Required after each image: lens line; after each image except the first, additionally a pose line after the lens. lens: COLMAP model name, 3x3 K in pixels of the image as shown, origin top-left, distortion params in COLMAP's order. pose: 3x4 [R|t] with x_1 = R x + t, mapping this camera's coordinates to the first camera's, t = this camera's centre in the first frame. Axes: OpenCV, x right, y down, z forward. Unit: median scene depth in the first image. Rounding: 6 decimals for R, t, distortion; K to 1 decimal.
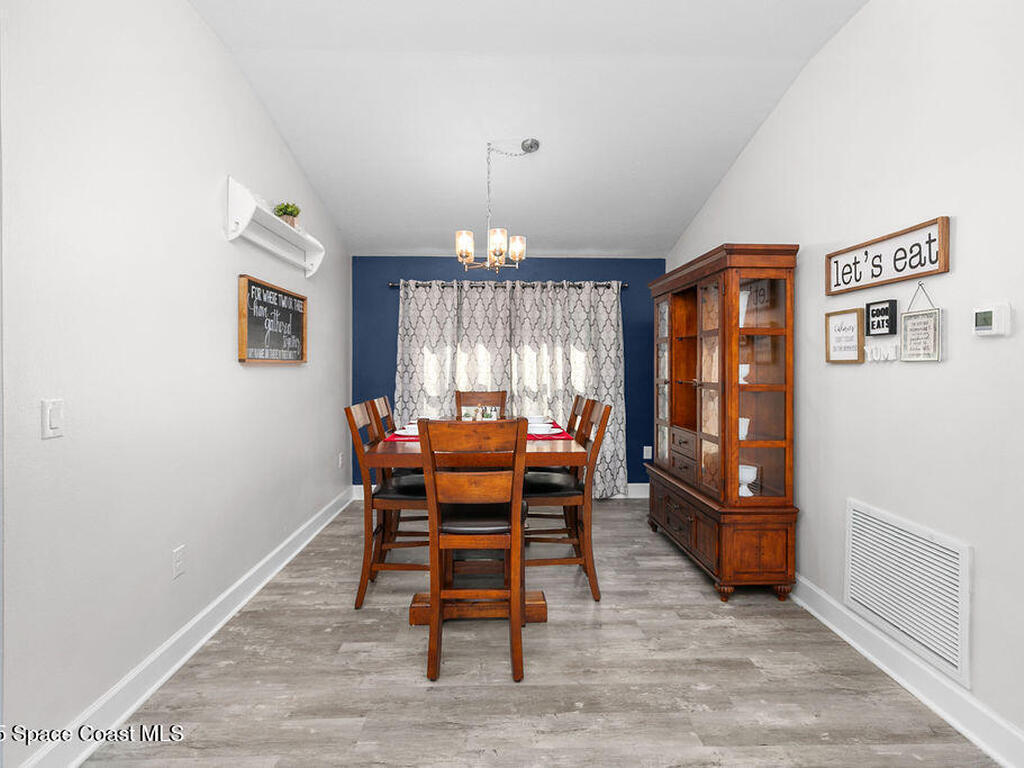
lens RADIAL K [[525.9, 0, 518.3], [0, 525.9, 369.1], [0, 0, 1]] dist [0.012855, -0.002436]
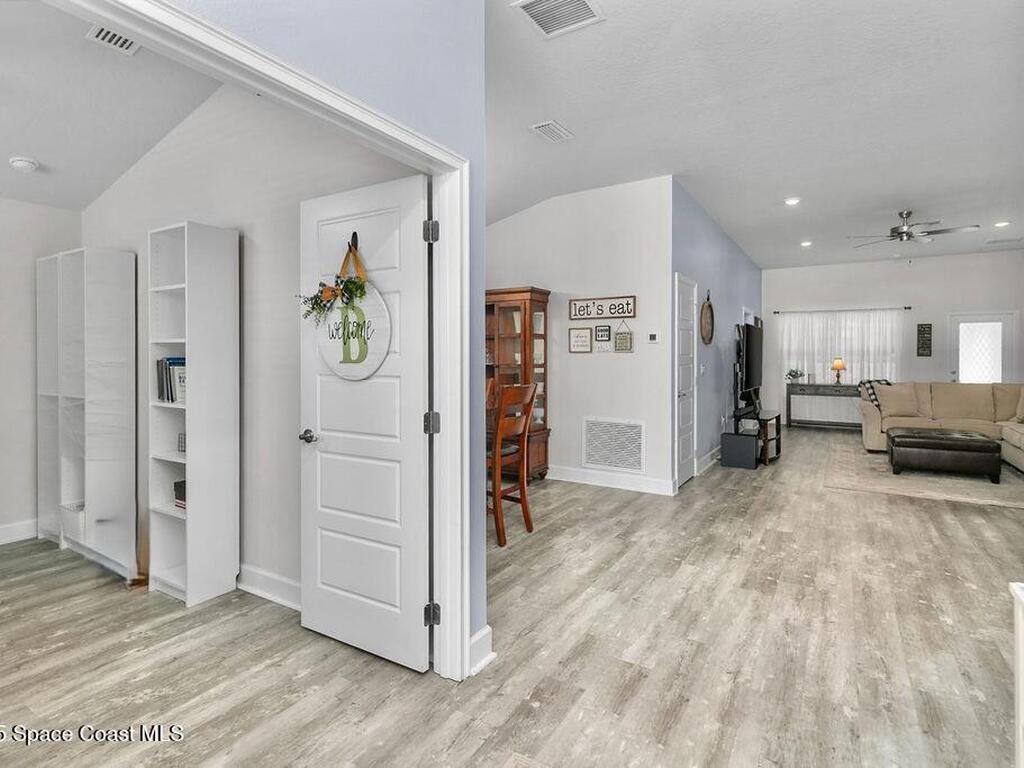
lens RADIAL K [[525.9, 0, 519.2], [0, 525.9, 359.0], [0, 0, 1]] dist [0.012855, -0.002436]
pose [[0.548767, -0.004541, 0.835963, -1.274149], [0.007420, 0.999972, 0.000561, 0.010102], [-0.835942, 0.005895, 0.548786, 0.055327]]
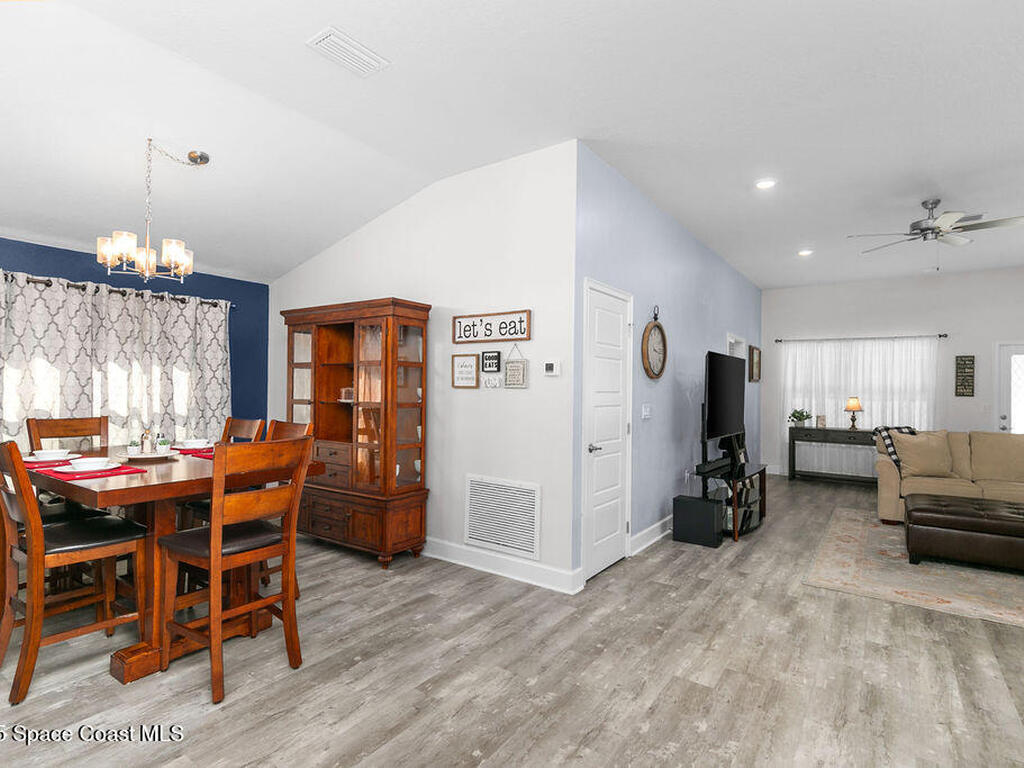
lens RADIAL K [[525.9, 0, 511.8], [0, 525.9, 385.2], [0, 0, 1]] dist [0.012855, -0.002436]
pose [[0.602683, 0.010859, 0.797907, -0.539527], [-0.005149, 0.999940, -0.009719, -0.005296], [-0.797964, 0.001749, 0.602703, -0.043657]]
